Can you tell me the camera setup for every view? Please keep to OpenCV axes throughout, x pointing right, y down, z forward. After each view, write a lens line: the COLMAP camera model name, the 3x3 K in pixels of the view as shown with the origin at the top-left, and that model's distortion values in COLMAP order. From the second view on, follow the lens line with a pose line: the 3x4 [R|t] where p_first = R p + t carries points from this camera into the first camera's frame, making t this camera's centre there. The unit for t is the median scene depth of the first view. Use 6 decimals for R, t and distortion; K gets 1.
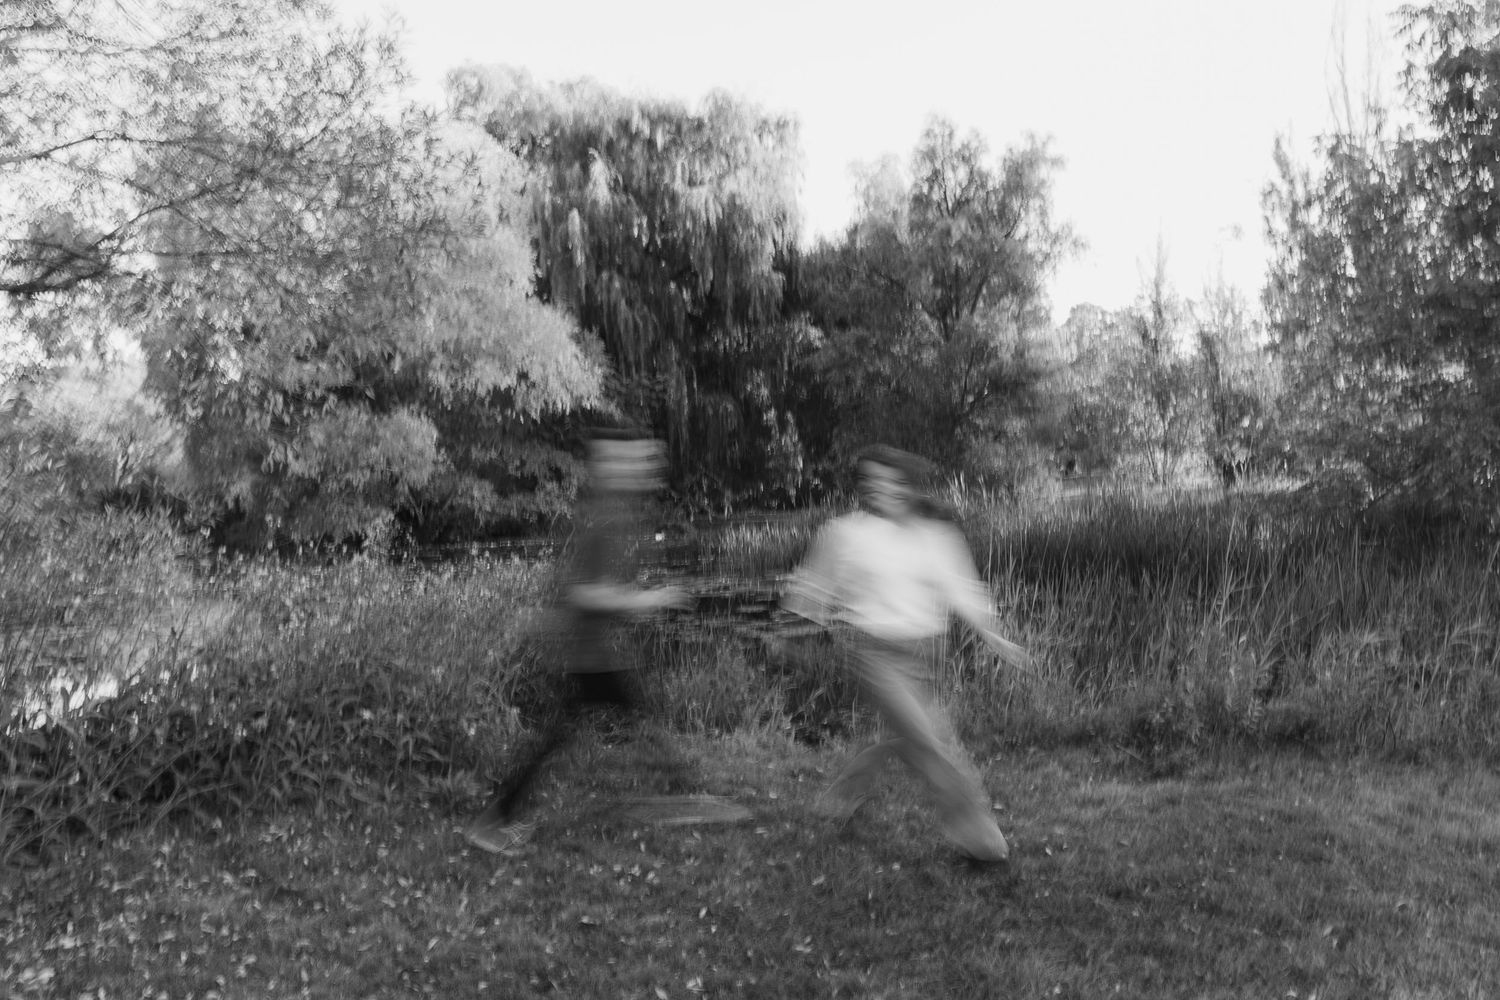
lens RADIAL K [[1661.0, 0, 749.4], [0, 1661.0, 499.7], [0, 0, 1]] dist [0.002433, 0.000000]
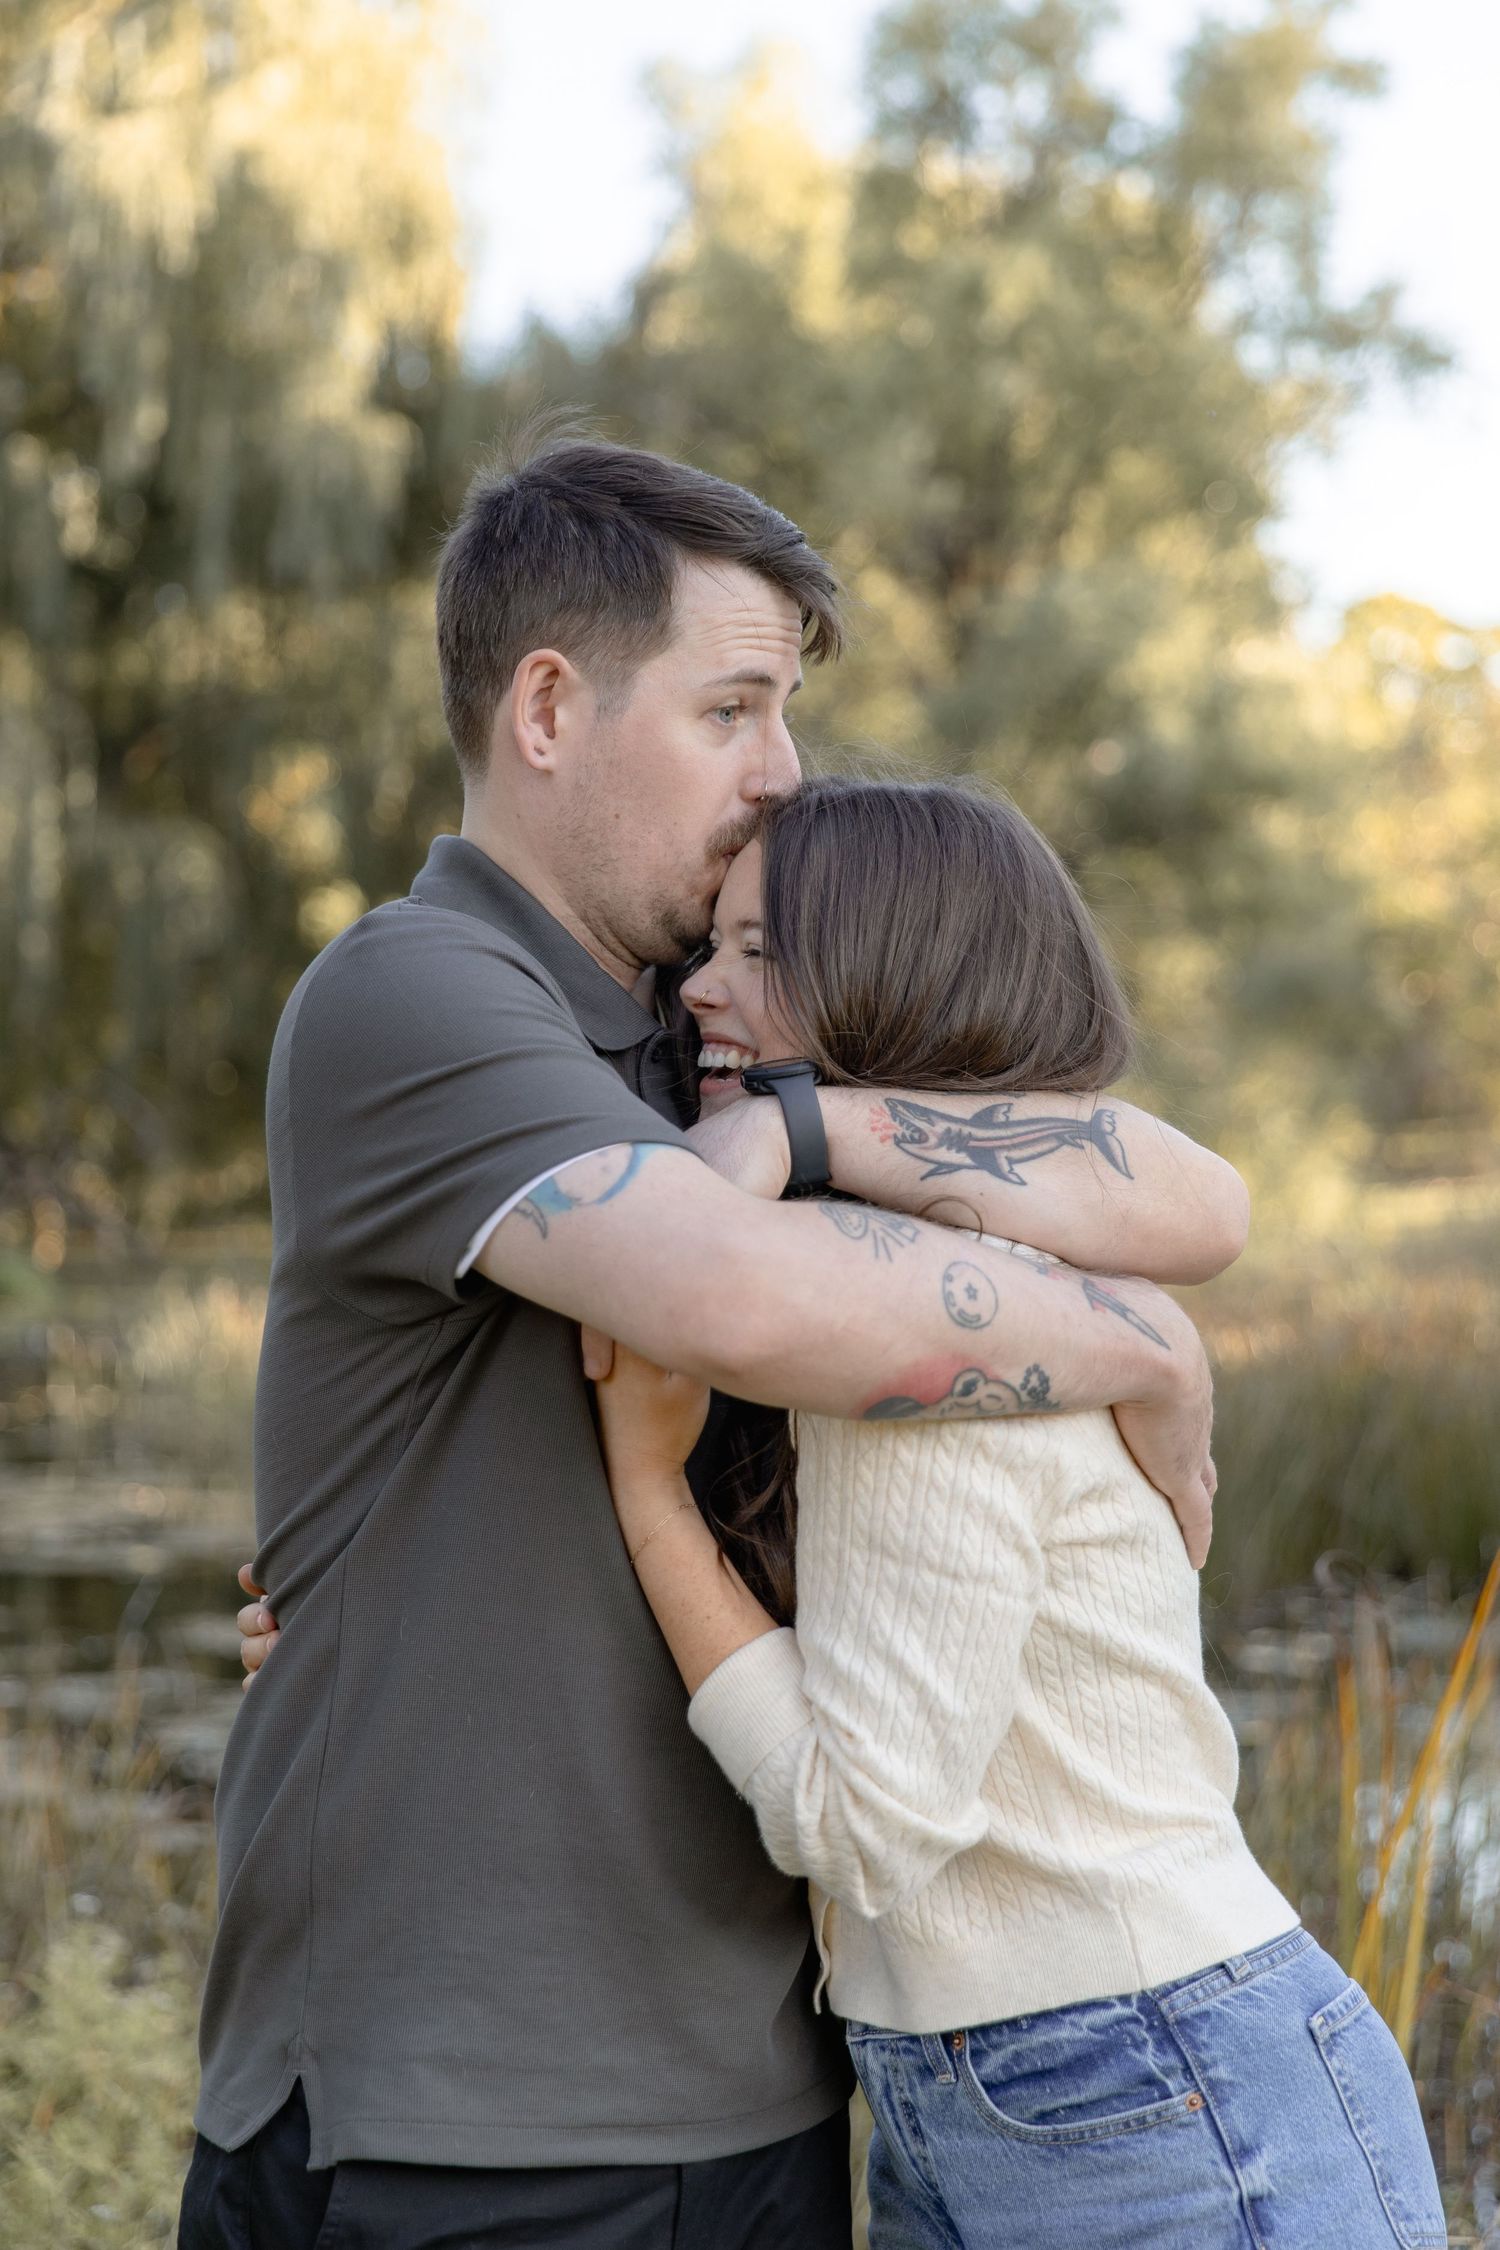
lens RADIAL K [[4042.4, 0, 751.1], [0, 4042.4, 1123.9], [0, 0, 1]] dist [-0.180354, 0.000000]
pose [[0.992027, 0.037055, 0.120456, 0.000695], [-0.033867, 0.999023, -0.028407, 0.005571], [-0.121391, 0.024101, 0.992312, 0.304940]]
